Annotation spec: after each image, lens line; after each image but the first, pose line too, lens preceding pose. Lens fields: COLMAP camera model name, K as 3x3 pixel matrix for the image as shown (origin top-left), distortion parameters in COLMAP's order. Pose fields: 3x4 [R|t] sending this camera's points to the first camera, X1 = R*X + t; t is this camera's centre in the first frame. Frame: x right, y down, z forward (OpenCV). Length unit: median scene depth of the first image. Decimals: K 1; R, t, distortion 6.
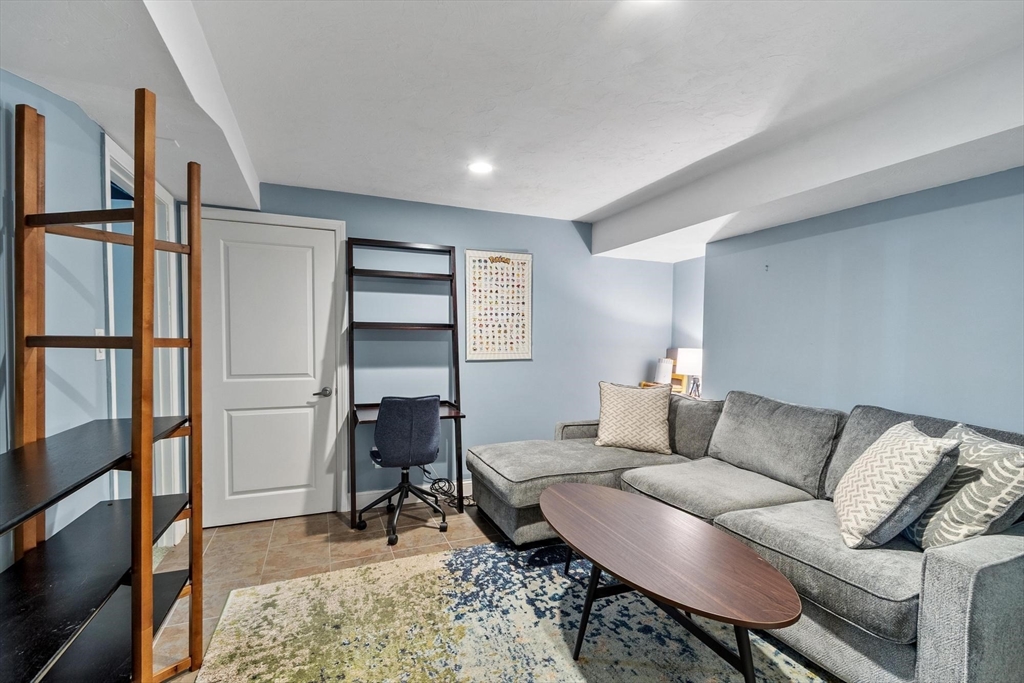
lens RADIAL K [[450.7, 0, 507.4], [0, 450.7, 344.0], [0, 0, 1]] dist [-0.000591, 0.000791]
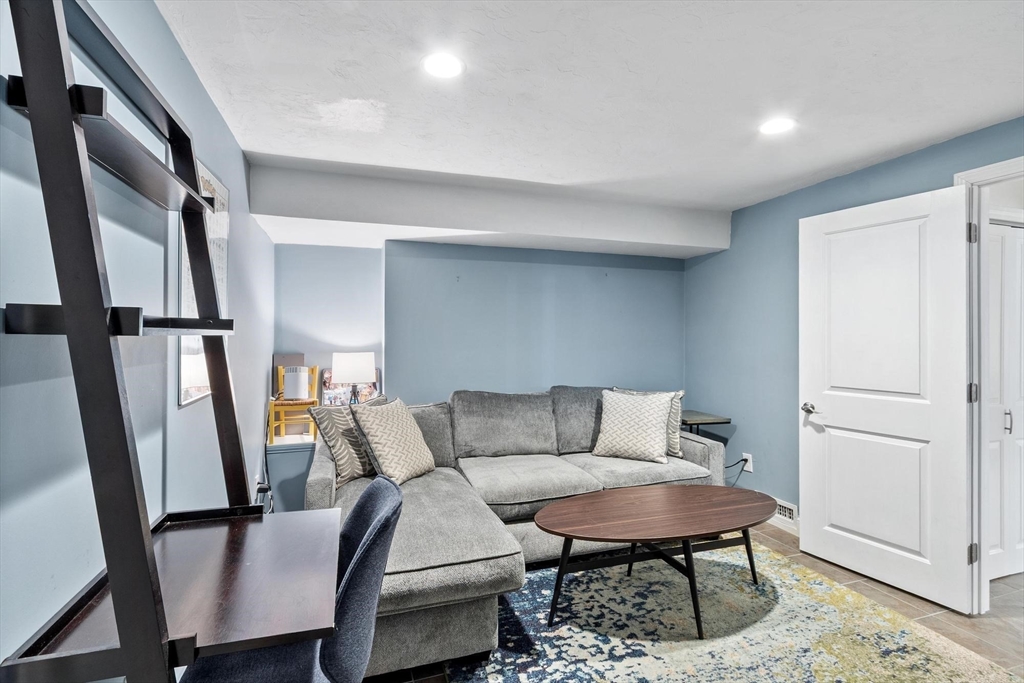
lens RADIAL K [[473.3, 0, 506.5], [0, 473.3, 335.9], [0, 0, 1]] dist [-0.003378, -0.000661]
pose [[0.083748, 0.000389, 0.996487, -0.781031], [0.016157, 0.999868, -0.001748, -0.029681], [-0.996356, 0.016247, 0.083731, 1.036159]]
